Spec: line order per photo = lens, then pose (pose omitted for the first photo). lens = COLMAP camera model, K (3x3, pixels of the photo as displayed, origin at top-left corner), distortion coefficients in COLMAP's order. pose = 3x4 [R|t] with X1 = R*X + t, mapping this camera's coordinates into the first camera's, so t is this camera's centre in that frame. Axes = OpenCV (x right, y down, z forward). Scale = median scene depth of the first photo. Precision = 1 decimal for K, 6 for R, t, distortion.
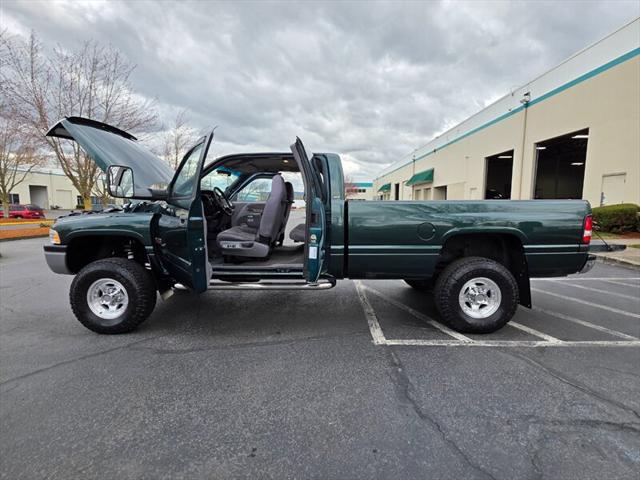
lens RADIAL K [[331.9, 0, 320.0], [0, 331.9, 240.0], [0, 0, 1]] dist [0.003258, 0.000140]
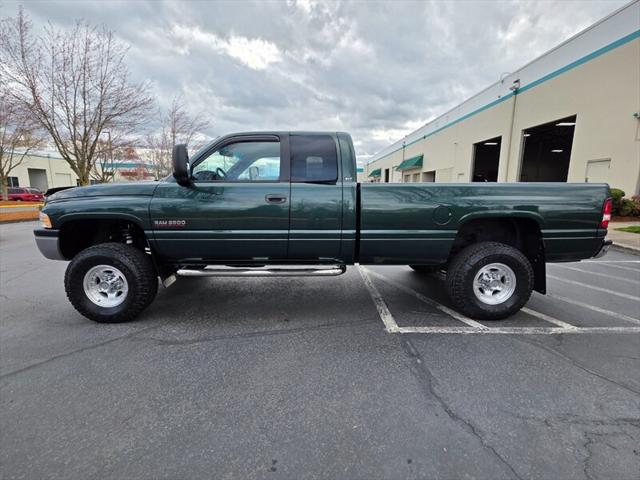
lens RADIAL K [[312.4, 0, 320.0], [0, 312.4, 240.0], [0, 0, 1]] dist [0.003102, 0.000740]
pose [[0.999700, -0.000180, 0.024475, -0.050950], [-0.001169, 0.998481, 0.055083, -0.003968], [-0.024447, -0.055095, 0.998182, 0.102823]]
